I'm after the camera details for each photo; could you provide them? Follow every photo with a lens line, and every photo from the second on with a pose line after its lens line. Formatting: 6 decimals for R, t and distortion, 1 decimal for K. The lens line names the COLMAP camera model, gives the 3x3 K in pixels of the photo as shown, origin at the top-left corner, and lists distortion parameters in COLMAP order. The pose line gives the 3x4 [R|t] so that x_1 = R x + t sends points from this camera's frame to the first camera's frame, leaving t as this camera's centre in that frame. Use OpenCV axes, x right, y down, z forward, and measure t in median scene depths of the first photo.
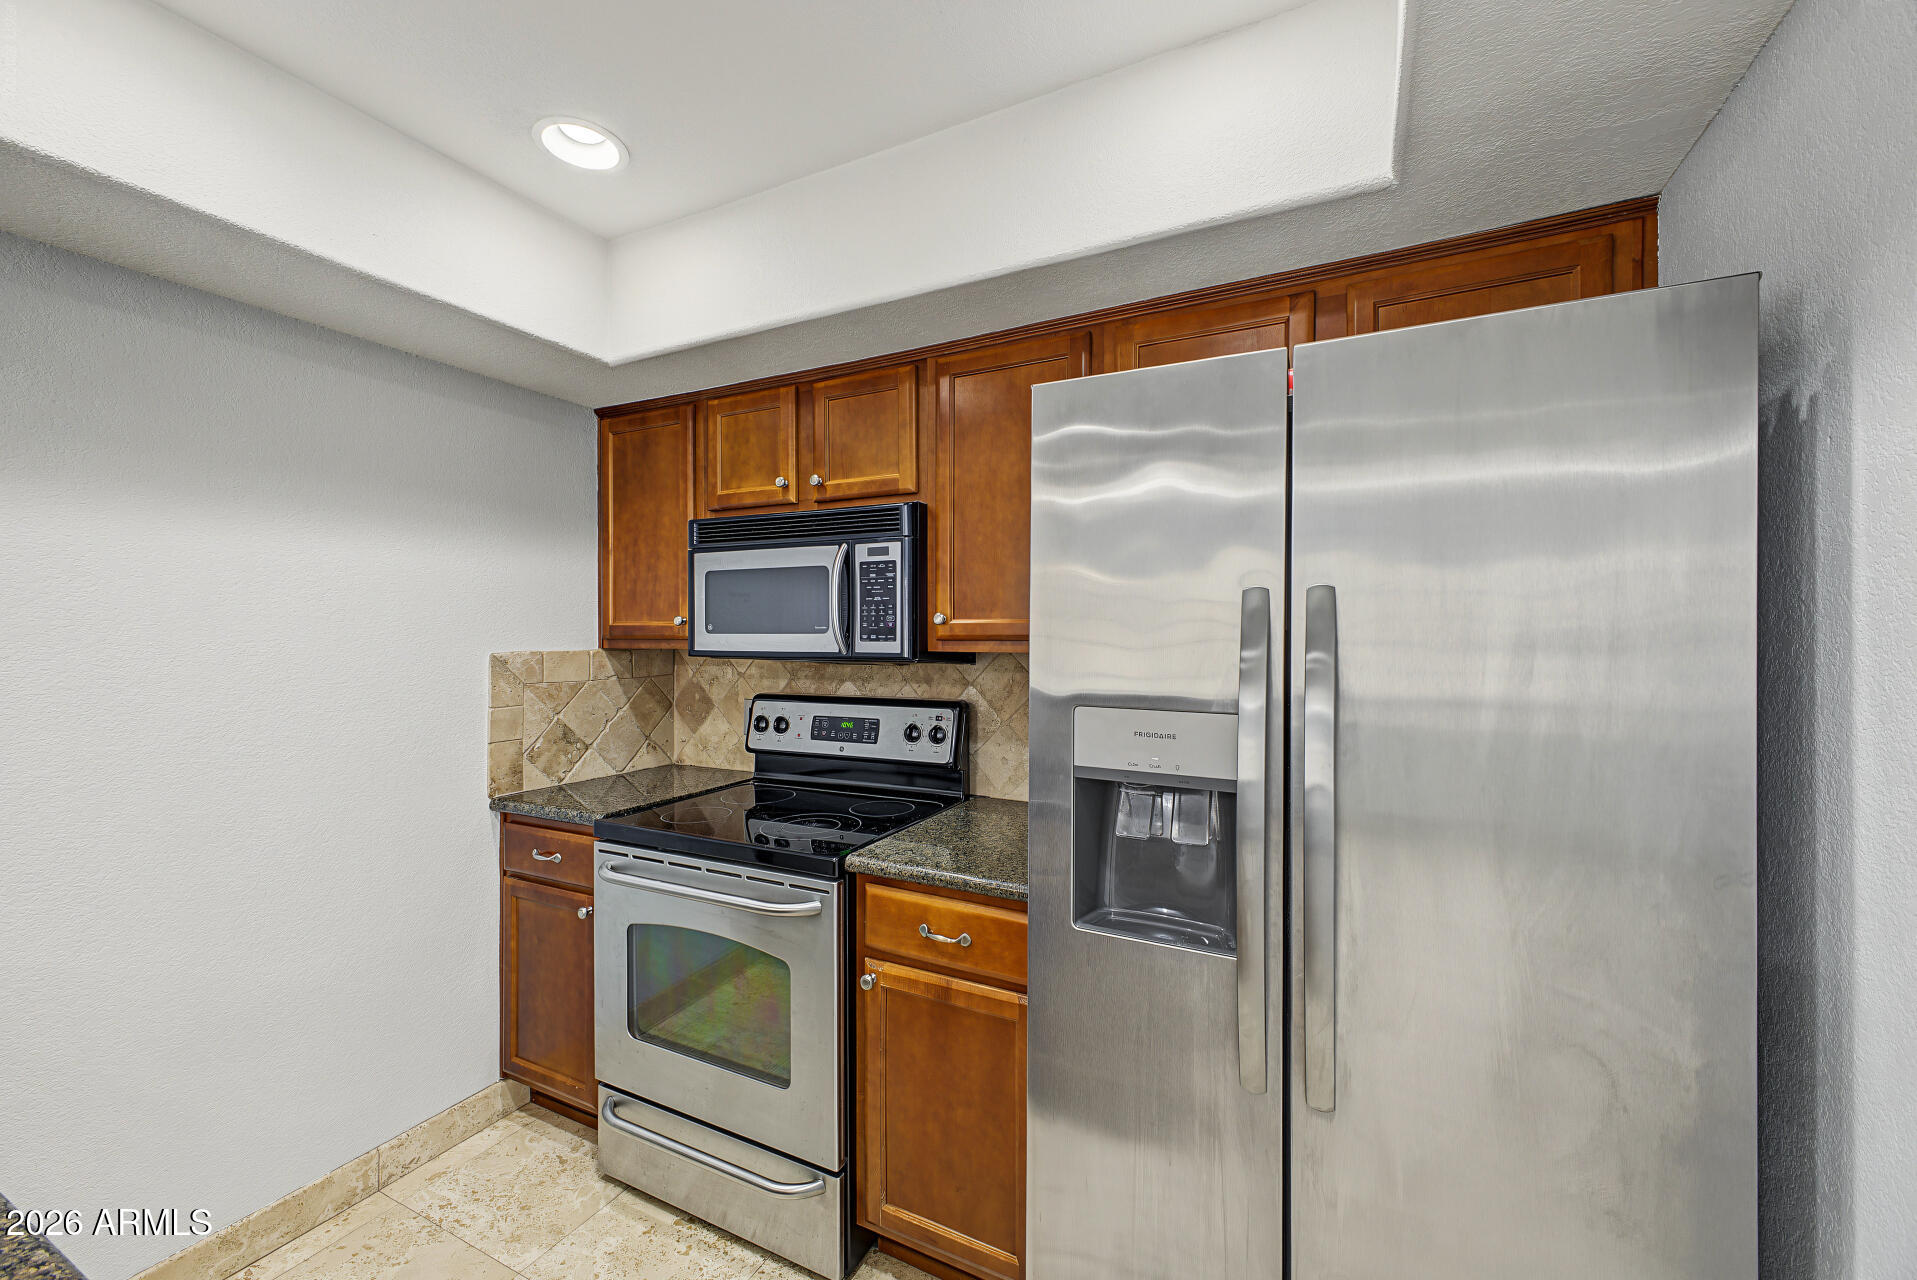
lens RADIAL K [[761.0, 0, 959.5], [0, 761.0, 629.0], [0, 0, 1]] dist [0.035303, -0.018262]
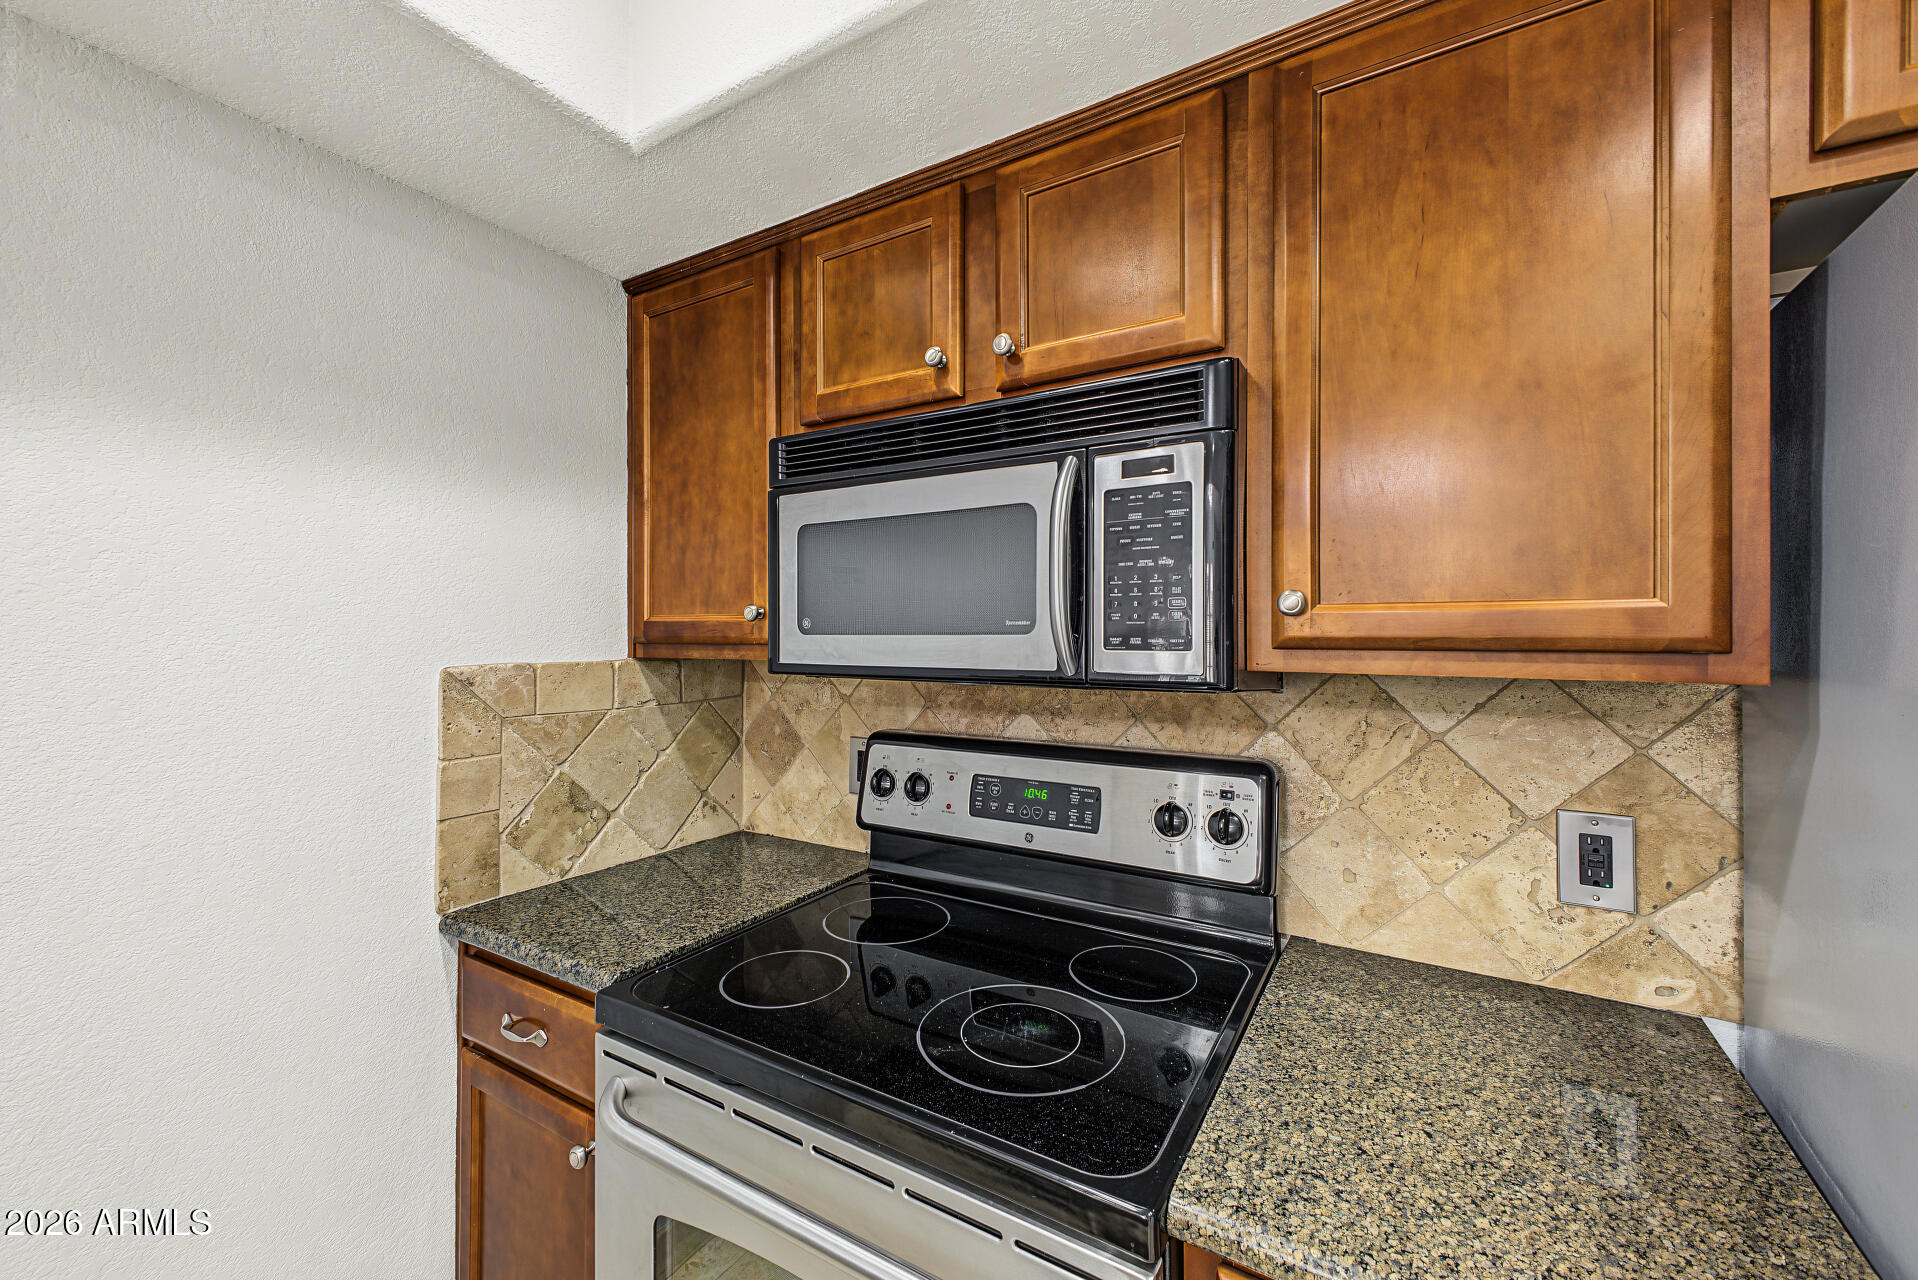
lens RADIAL K [[761.4, 0, 960.0], [0, 761.4, 629.0], [0, 0, 1]] dist [0.035303, -0.018262]
pose [[0.996813, 0.000722, -0.079776, -0.160249], [-0.001050, 0.999991, -0.004068, 0.004019], [0.079772, 0.004139, 0.996805, 0.425364]]
